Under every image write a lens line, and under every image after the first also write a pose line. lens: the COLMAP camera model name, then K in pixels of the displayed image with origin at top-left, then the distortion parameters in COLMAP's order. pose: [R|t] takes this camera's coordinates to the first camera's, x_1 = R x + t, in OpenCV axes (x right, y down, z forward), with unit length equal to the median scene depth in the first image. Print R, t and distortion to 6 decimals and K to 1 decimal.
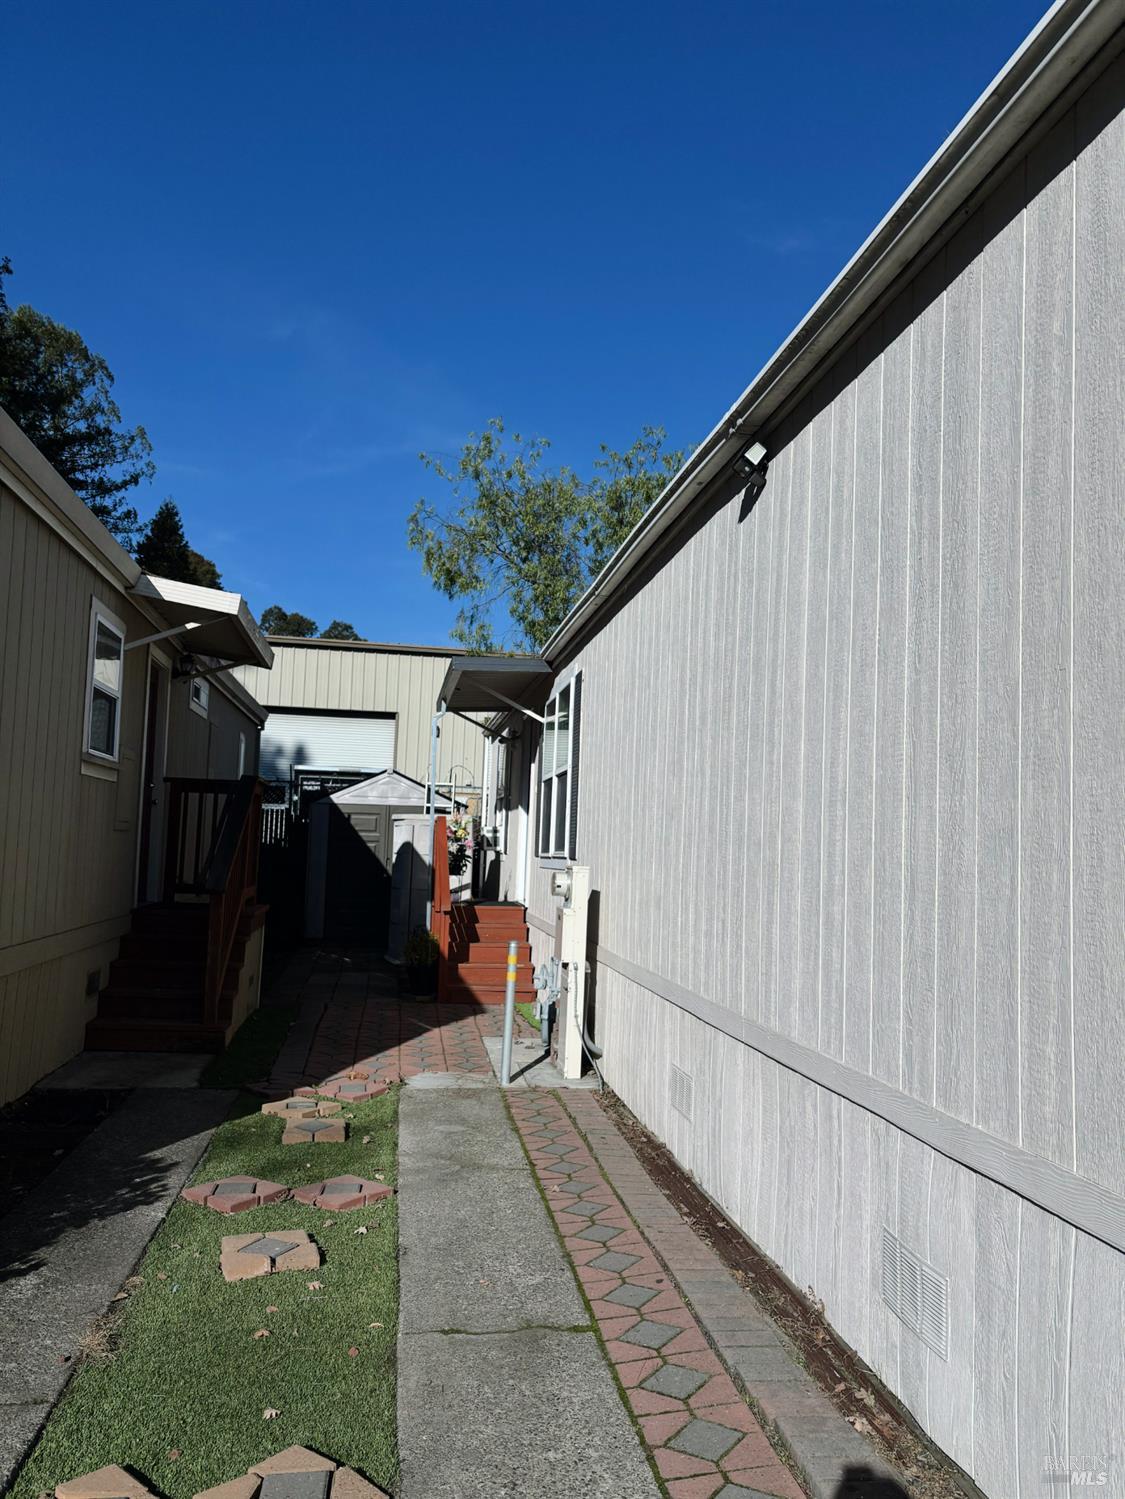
lens RADIAL K [[1126.5, 0, 562.5], [0, 1126.5, 749.5], [0, 0, 1]] dist [0.055229, -0.061767]
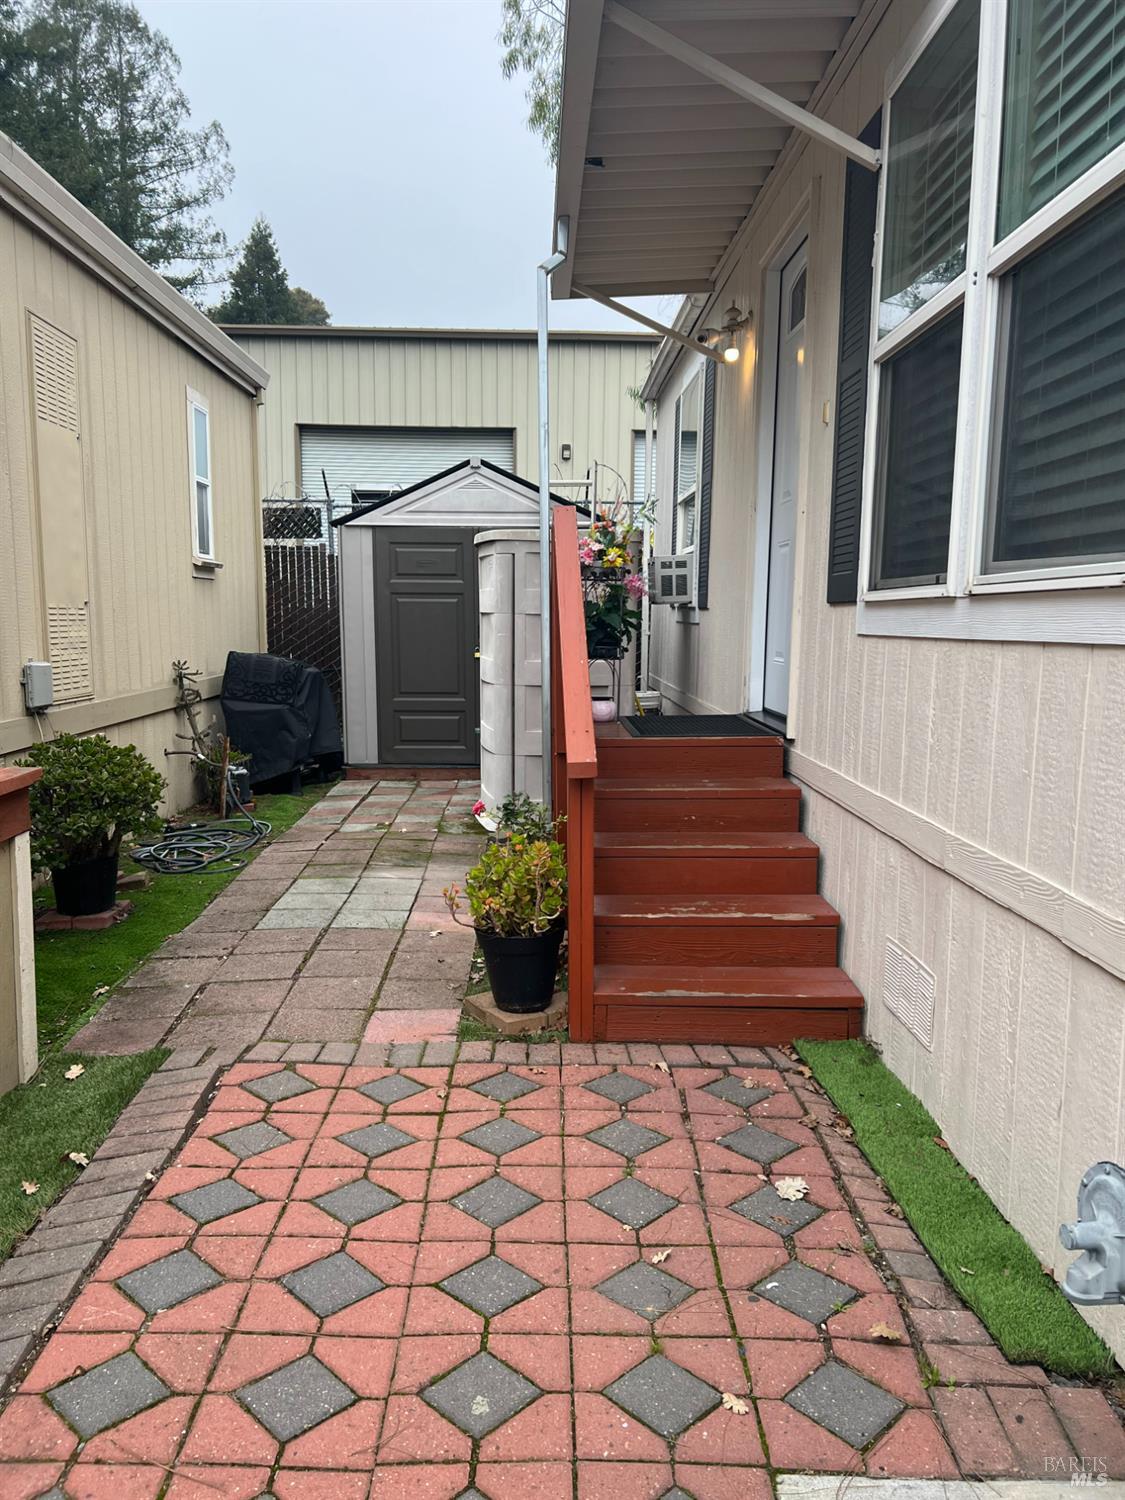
lens RADIAL K [[1124.2, 0, 562.5], [0, 1124.2, 750.0], [0, 0, 1]] dist [0.076568, -0.090613]
pose [[0.992144, -0.008789, -0.124790, -0.086067], [0.034462, 0.978133, 0.205103, 0.085781], [0.120258, -0.207793, 0.970752, 0.865154]]
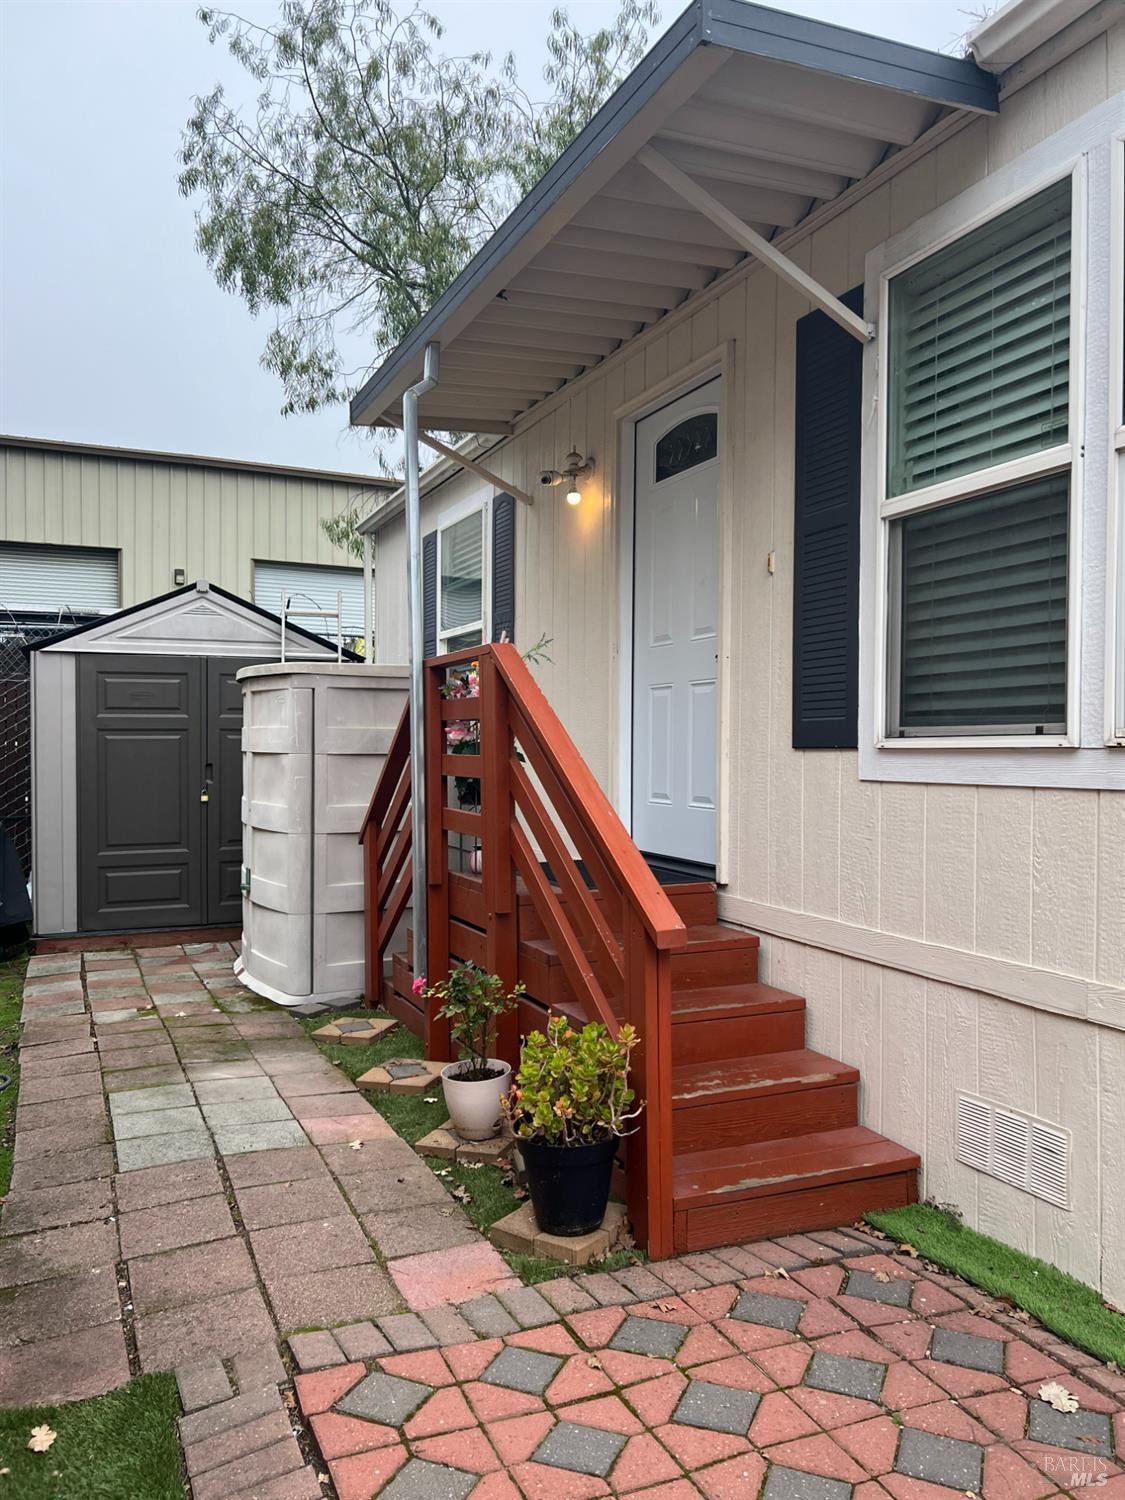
lens RADIAL K [[1121.1, 0, 562.5], [0, 1121.1, 750.0], [0, 0, 1]] dist [0.041043, -0.037126]
pose [[0.961955, -0.029730, 0.271585, -0.266409], [0.002678, 0.995040, 0.099442, 0.080195], [-0.273195, -0.094932, 0.957263, 0.933697]]
